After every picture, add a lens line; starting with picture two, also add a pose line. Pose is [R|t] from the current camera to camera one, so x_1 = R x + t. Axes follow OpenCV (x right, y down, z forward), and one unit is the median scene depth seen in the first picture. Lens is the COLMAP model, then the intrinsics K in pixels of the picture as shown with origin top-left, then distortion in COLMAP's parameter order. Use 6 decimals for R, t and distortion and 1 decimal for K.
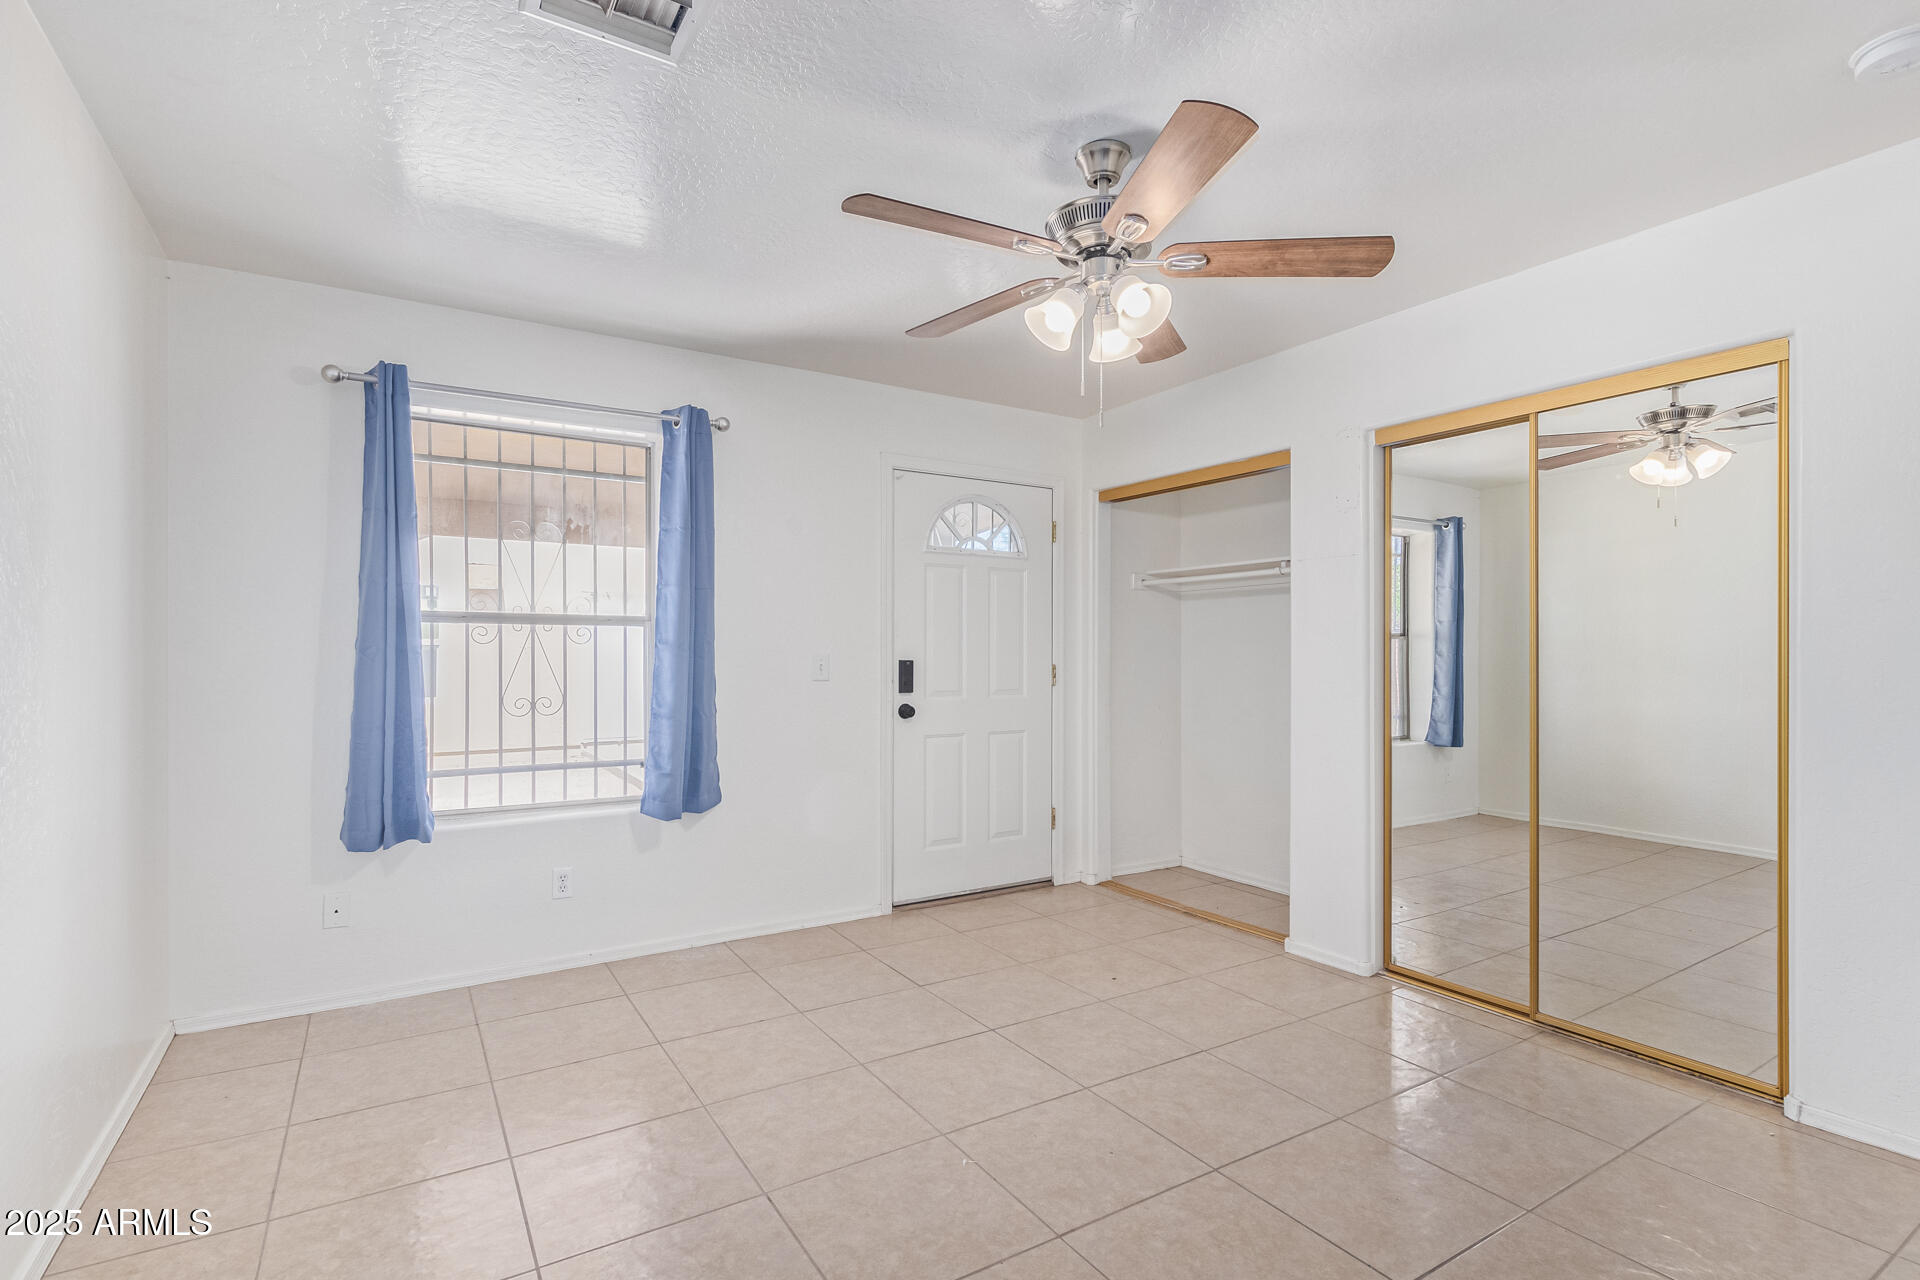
lens RADIAL K [[888.0, 0, 967.6], [0, 888.0, 654.6], [0, 0, 1]] dist [0.000141, 0.000183]
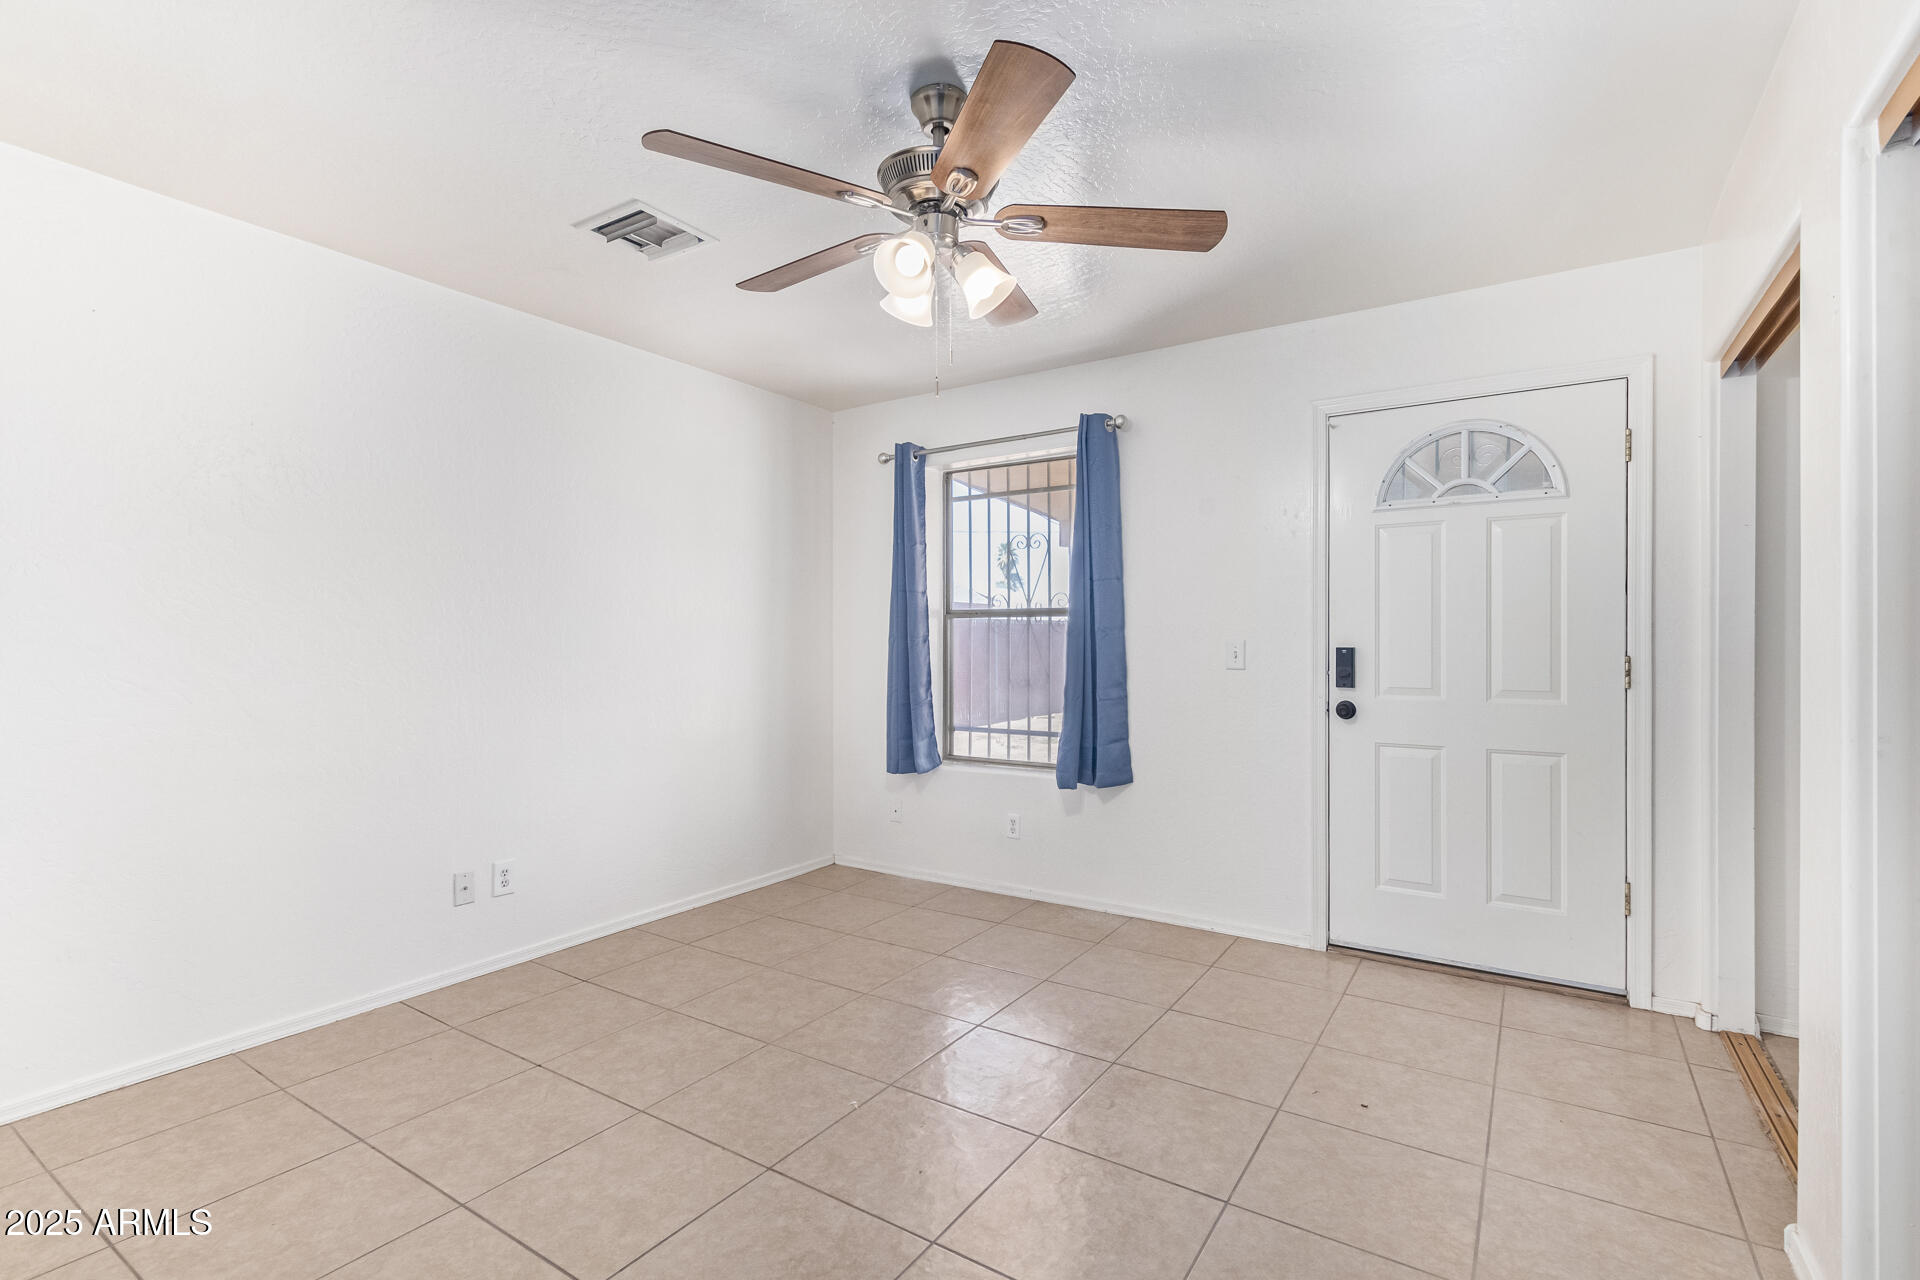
lens RADIAL K [[910.2, 0, 953.3], [0, 910.2, 649.0], [0, 0, 1]] dist [0.002151, 0.000467]
pose [[0.411614, 0.006346, -0.911336, 0.651045], [0.002086, 0.999967, 0.007906, 0.000504], [0.911356, -0.005155, 0.411587, 0.395961]]
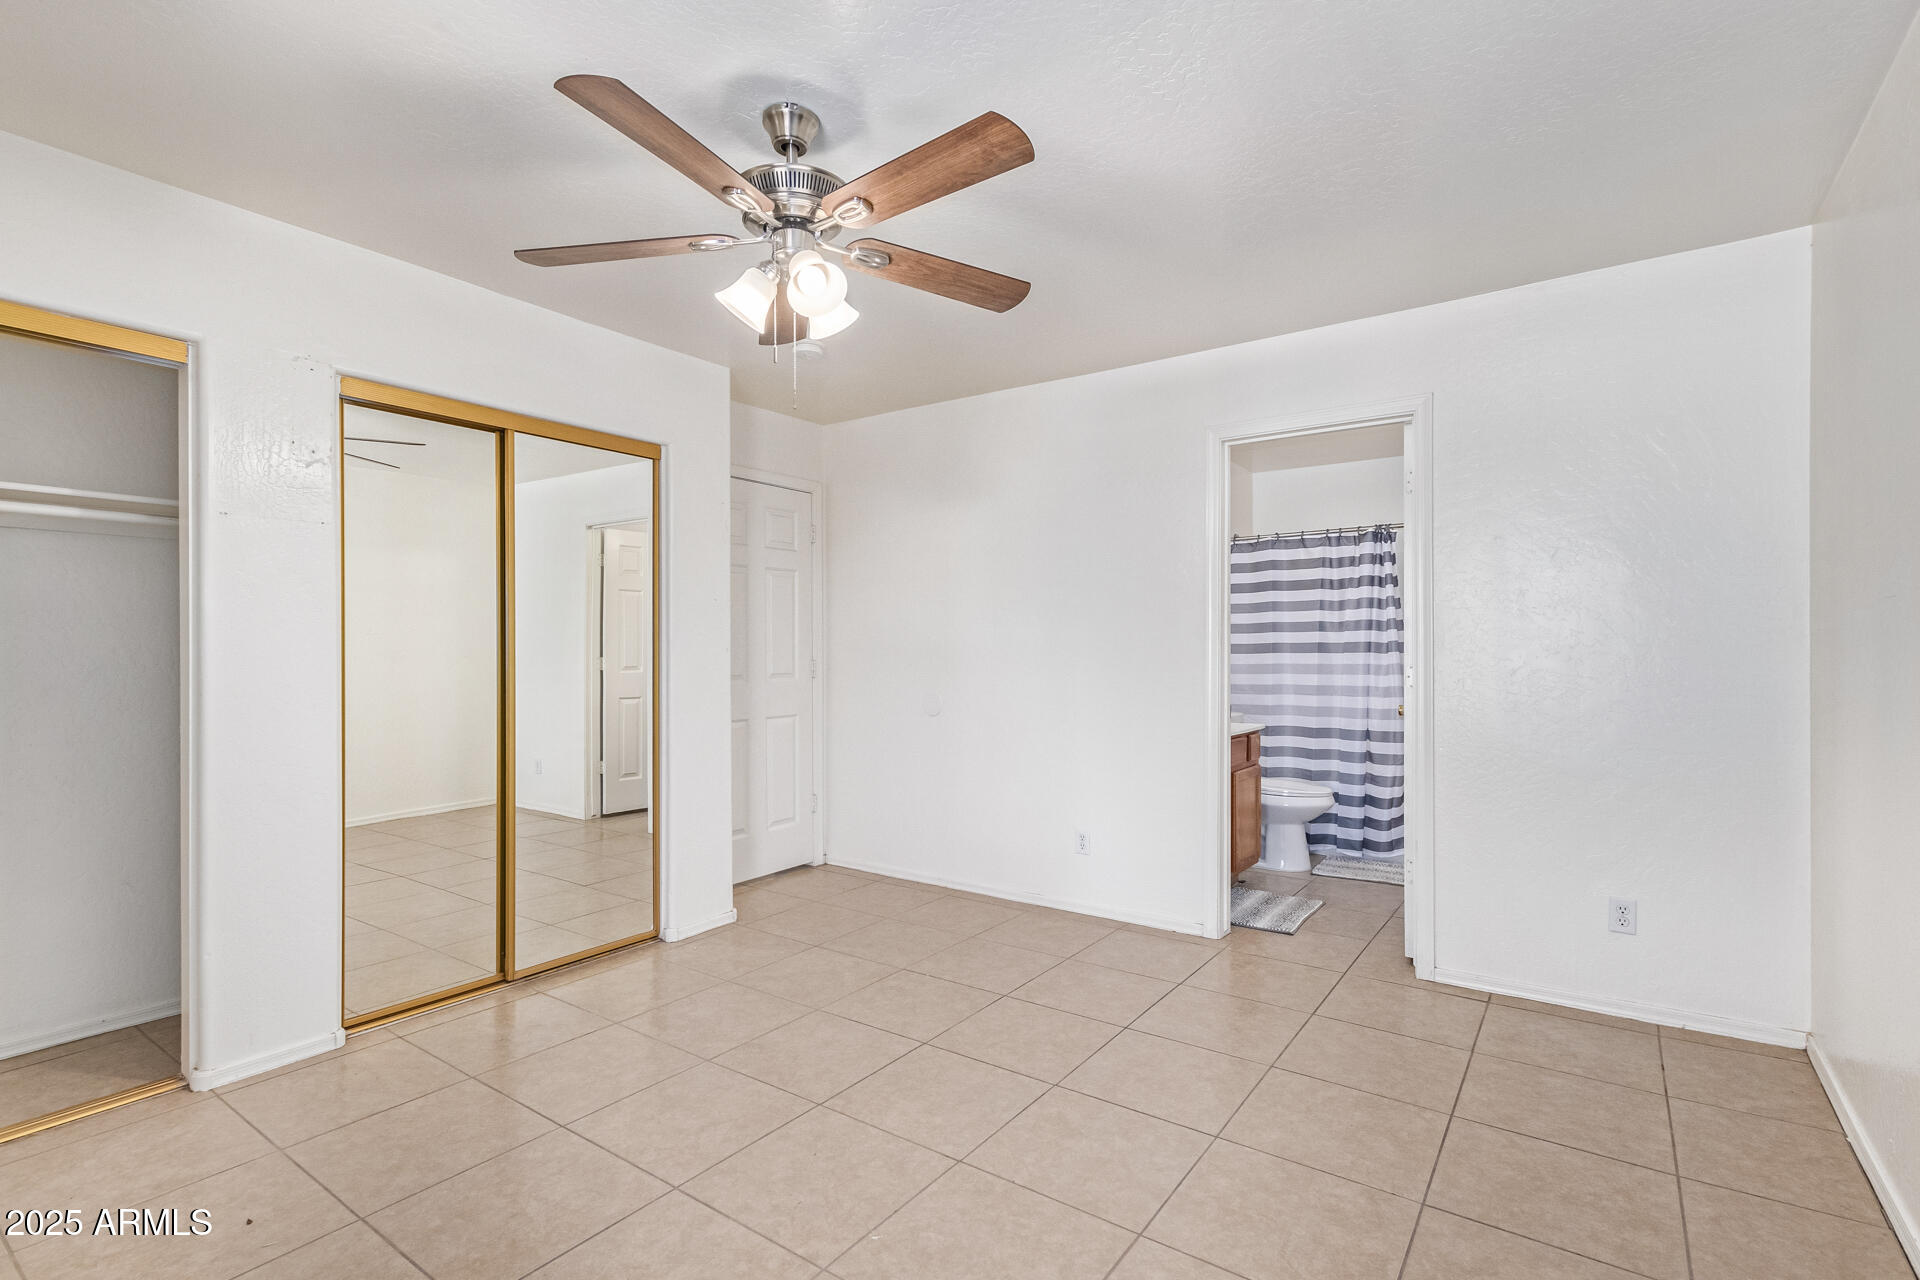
lens RADIAL K [[910.2, 0, 953.3], [0, 910.2, 649.0], [0, 0, 1]] dist [0.002151, 0.000467]
pose [[-0.374292, 0.002123, 0.927309, -0.517111], [-0.000132, 0.999997, -0.002342, 0.001459], [-0.927311, -0.000999, -0.374291, 0.766637]]
